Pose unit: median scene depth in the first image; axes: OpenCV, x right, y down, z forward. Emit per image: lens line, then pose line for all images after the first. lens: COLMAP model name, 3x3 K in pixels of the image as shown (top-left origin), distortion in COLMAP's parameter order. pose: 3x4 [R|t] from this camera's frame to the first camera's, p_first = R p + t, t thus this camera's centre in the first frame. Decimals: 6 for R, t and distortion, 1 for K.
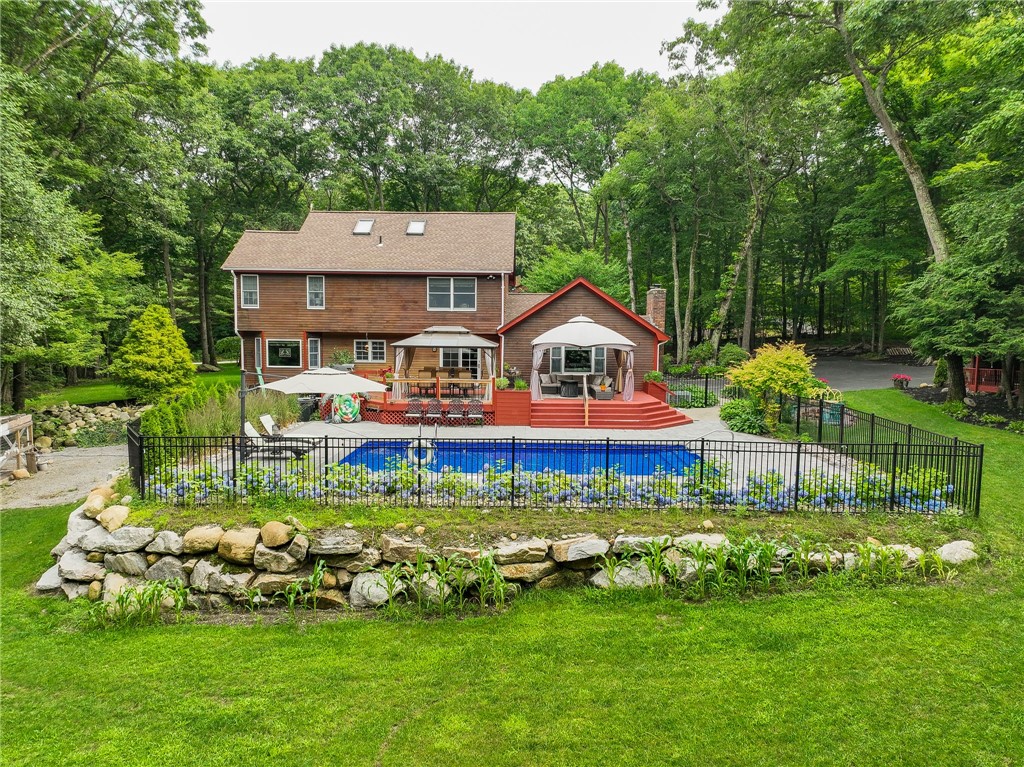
lens RADIAL K [[717.0, 0, 506.1], [0, 717.0, 381.5], [0, 0, 1]] dist [0.004714, -0.002736]
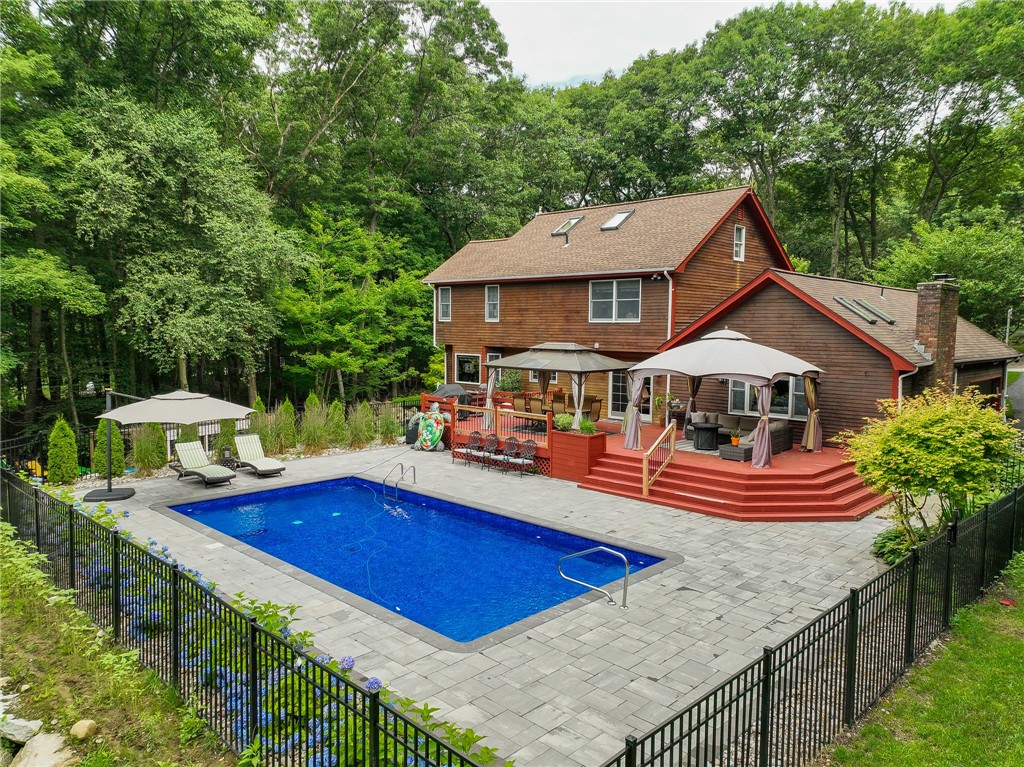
lens RADIAL K [[717.0, 0, 512.0], [0, 717.0, 386.1], [0, 0, 1]] dist [0.004714, -0.002736]
pose [[0.733764, 0.053397, -0.677303, 0.377954], [-0.057591, 0.998207, 0.016304, -0.035702], [0.676959, 0.027043, 0.735524, 0.351188]]
